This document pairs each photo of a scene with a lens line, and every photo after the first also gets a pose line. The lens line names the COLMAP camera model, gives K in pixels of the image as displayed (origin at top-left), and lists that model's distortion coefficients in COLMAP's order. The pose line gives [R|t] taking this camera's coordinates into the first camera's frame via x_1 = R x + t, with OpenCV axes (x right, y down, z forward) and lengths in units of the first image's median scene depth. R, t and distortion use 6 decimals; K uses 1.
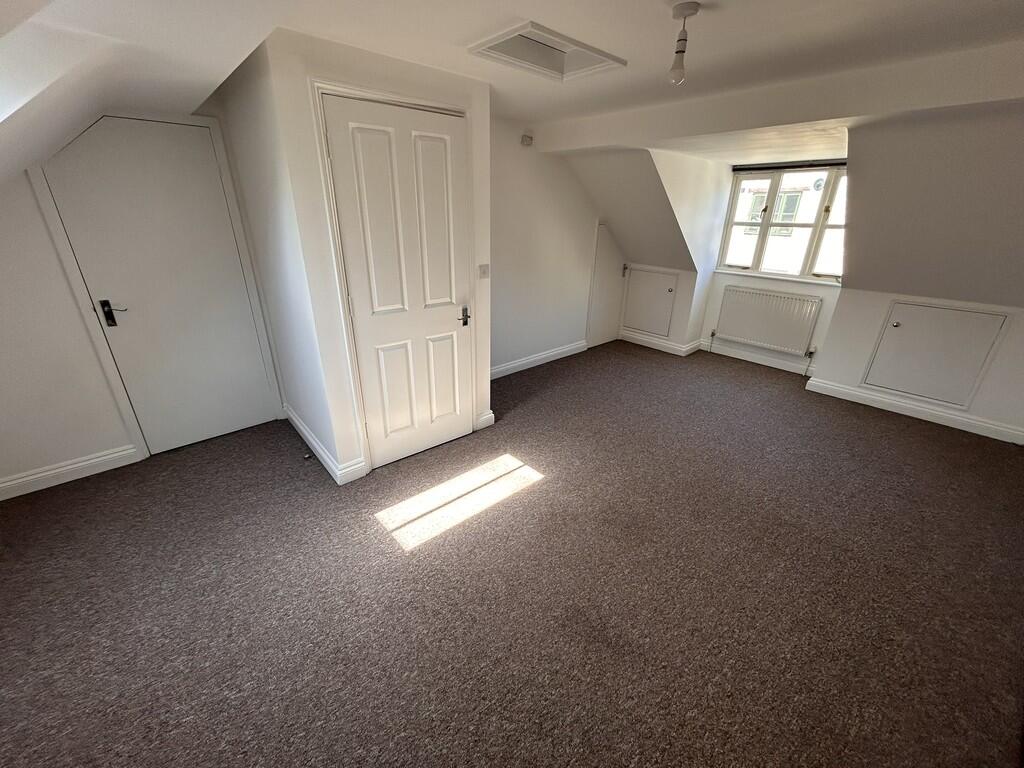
lens RADIAL K [[411.5, 0, 509.2], [0, 411.5, 383.4], [0, 0, 1]] dist [-0.002797, -0.000233]
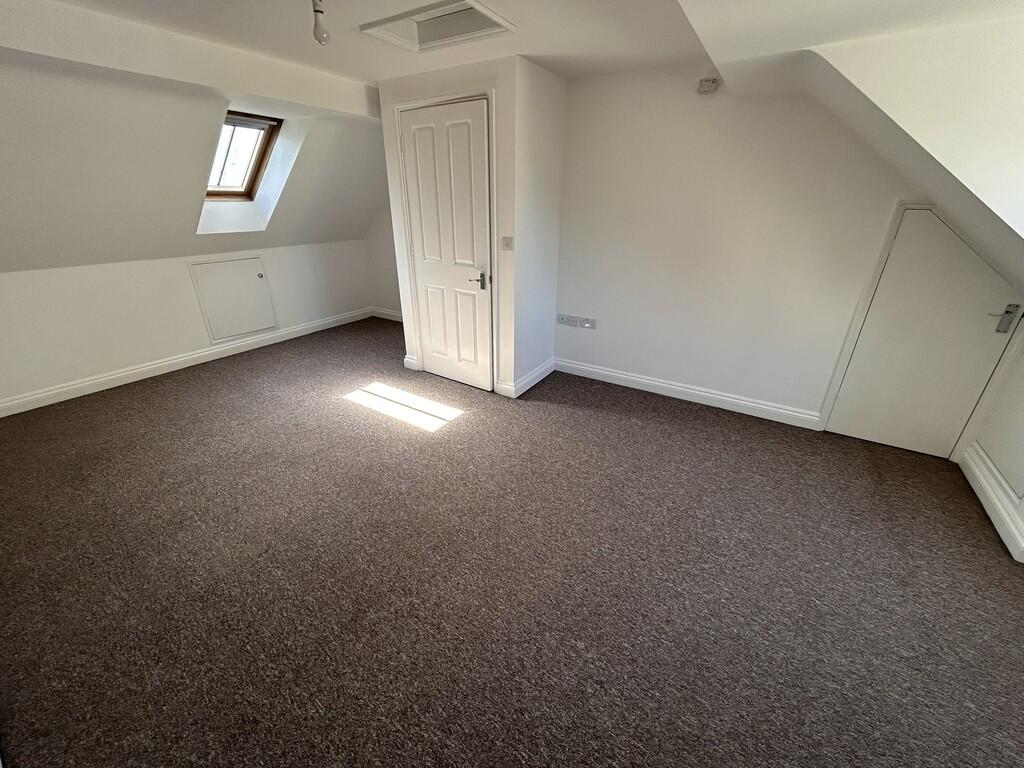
lens RADIAL K [[411.5, 0, 510.5], [0, 411.5, 382.7], [0, 0, 1]] dist [-0.002797, -0.000233]
pose [[0.276162, 0.383933, -0.881096, 1.060416], [-0.374661, 0.887228, 0.269176, -0.259784], [0.885078, 0.255776, 0.388863, 0.741207]]
